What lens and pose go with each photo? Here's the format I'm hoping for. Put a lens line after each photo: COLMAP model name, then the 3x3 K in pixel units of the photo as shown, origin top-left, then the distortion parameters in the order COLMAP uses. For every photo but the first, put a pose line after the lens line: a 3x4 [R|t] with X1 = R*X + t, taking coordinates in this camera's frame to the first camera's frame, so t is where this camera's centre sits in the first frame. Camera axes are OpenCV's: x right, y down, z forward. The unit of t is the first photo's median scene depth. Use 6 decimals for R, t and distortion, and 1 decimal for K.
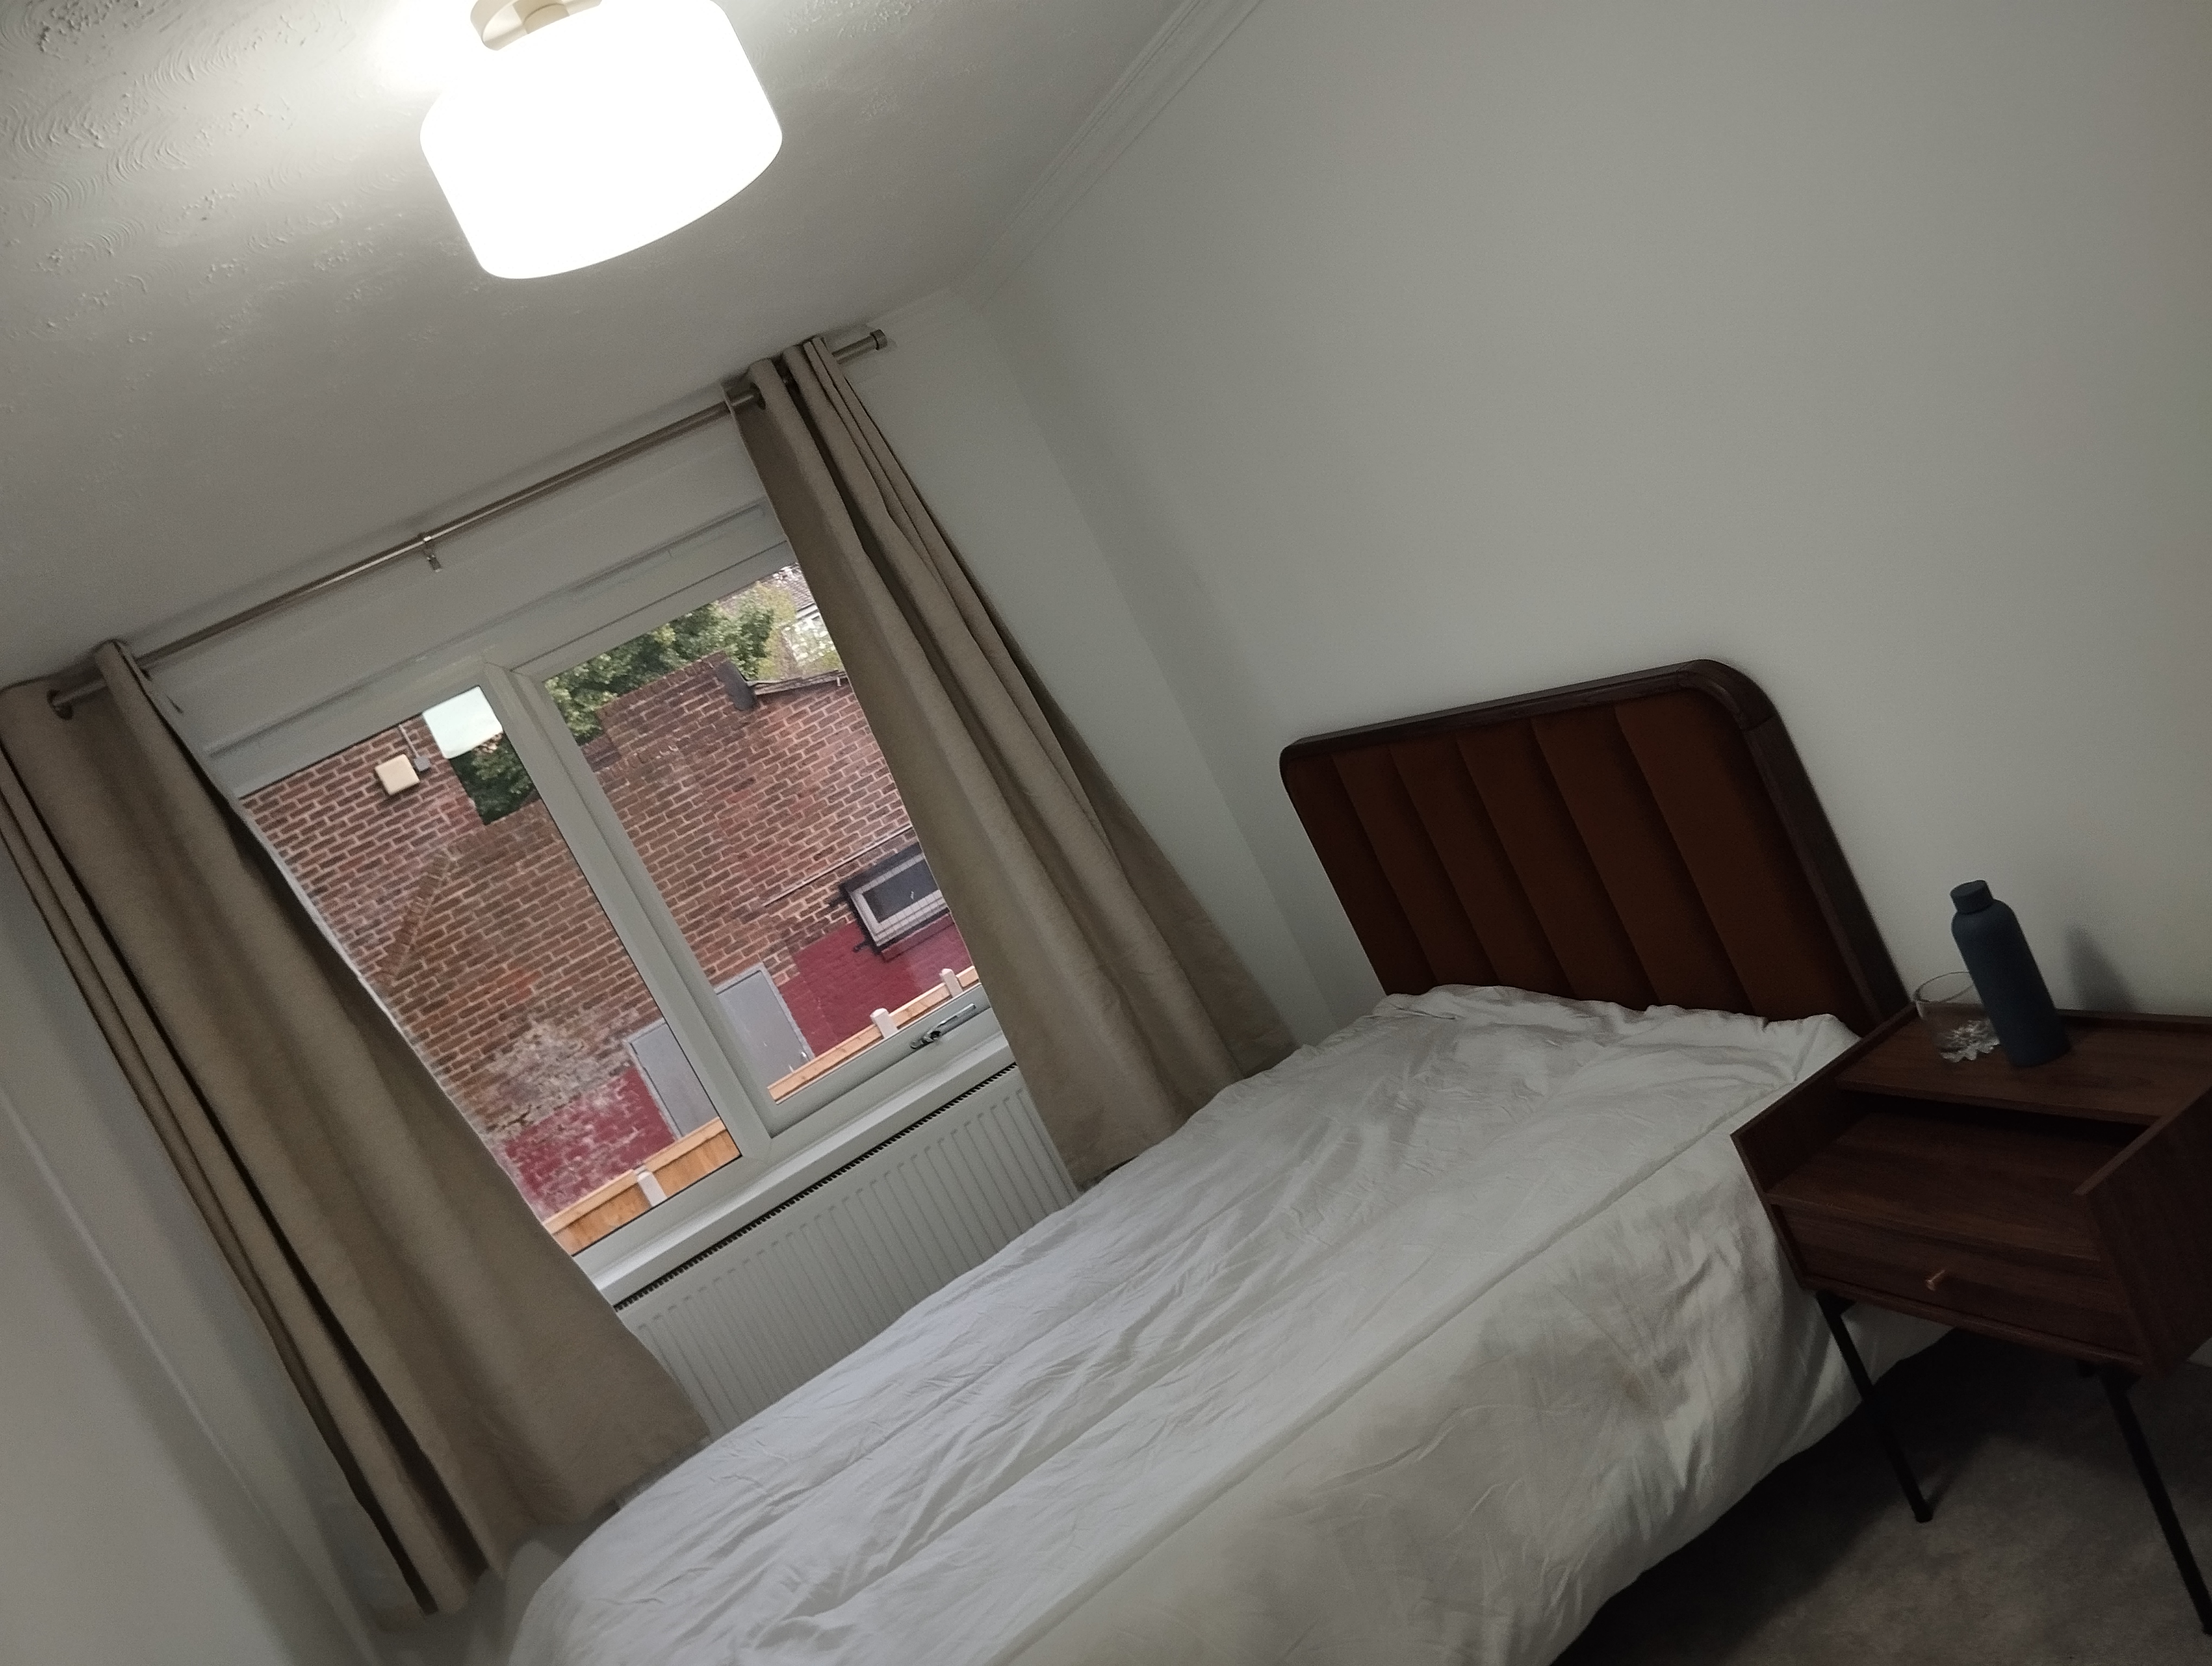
lens RADIAL K [[1819.6, 0, 1114.5], [0, 1819.6, 839.1], [0, 0, 1]] dist [0.088287, -0.188196]
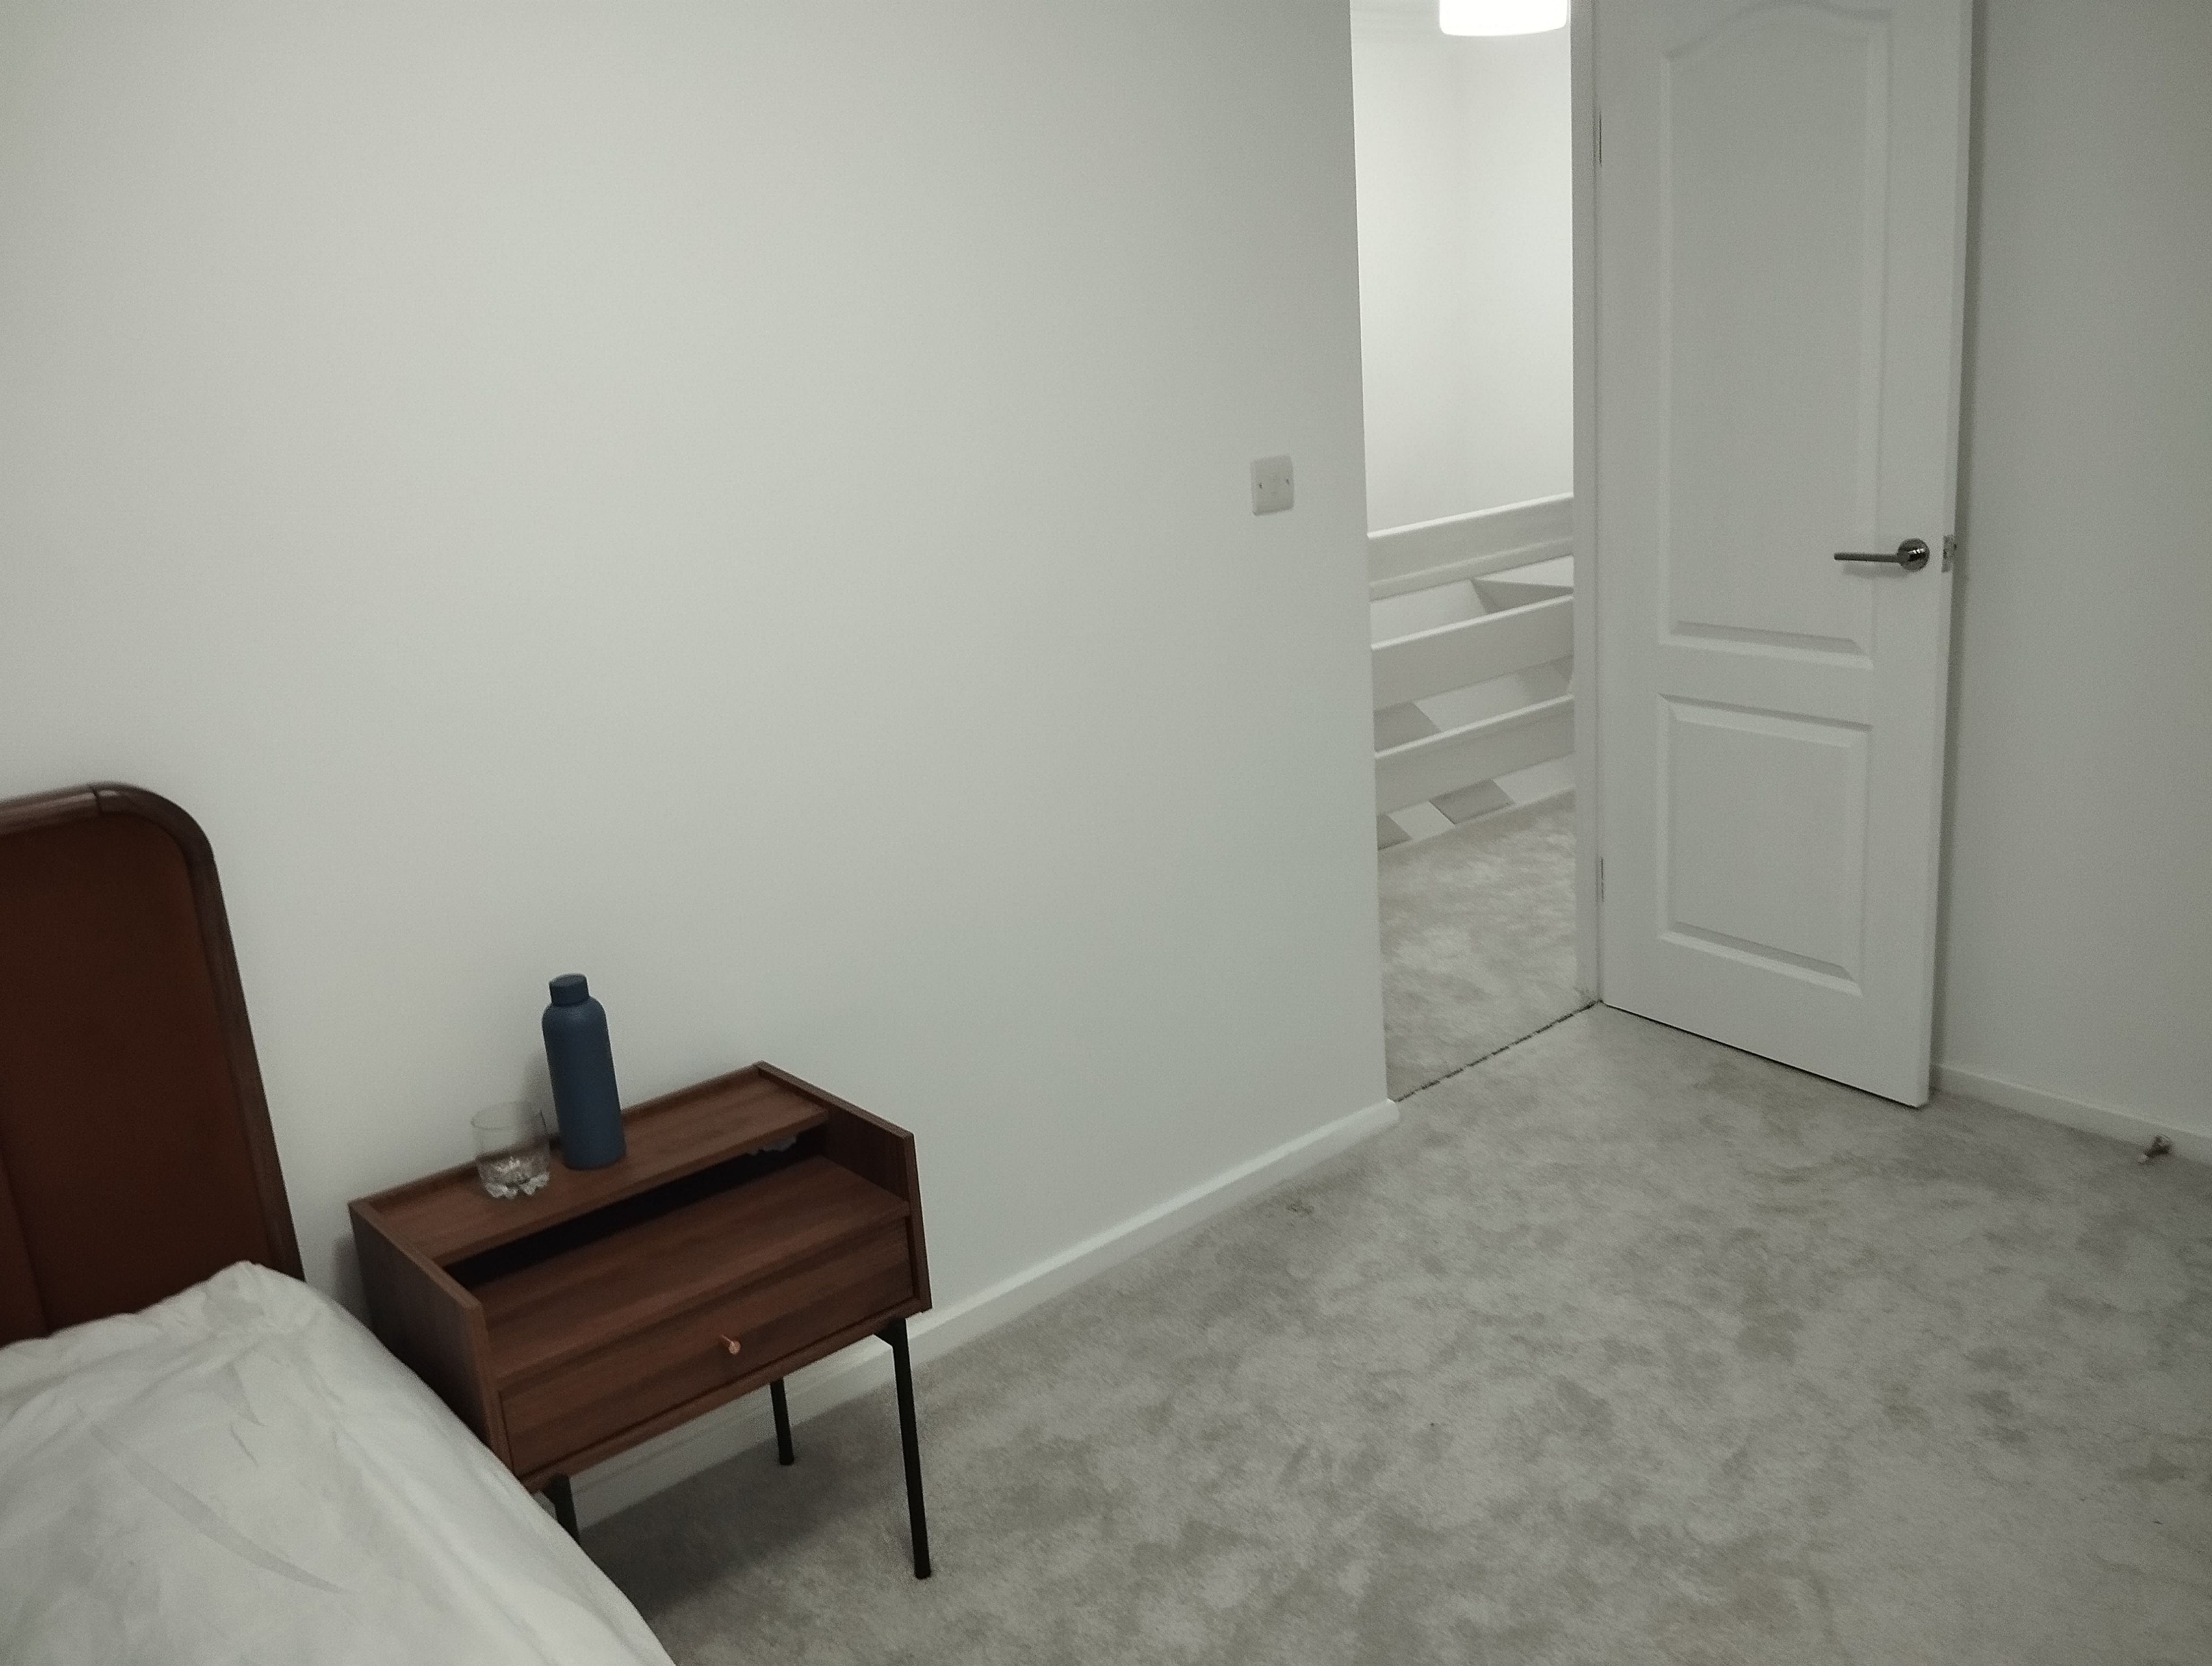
lens RADIAL K [[1819.6, 0, 1114.5], [0, 1819.6, 839.1], [0, 0, 1]] dist [0.088287, -0.188196]
pose [[-0.210690, 0.226382, 0.950979, -0.085816], [0.335779, 0.930386, -0.147087, 0.031405], [-0.918075, 0.288329, -0.272038, 0.154835]]
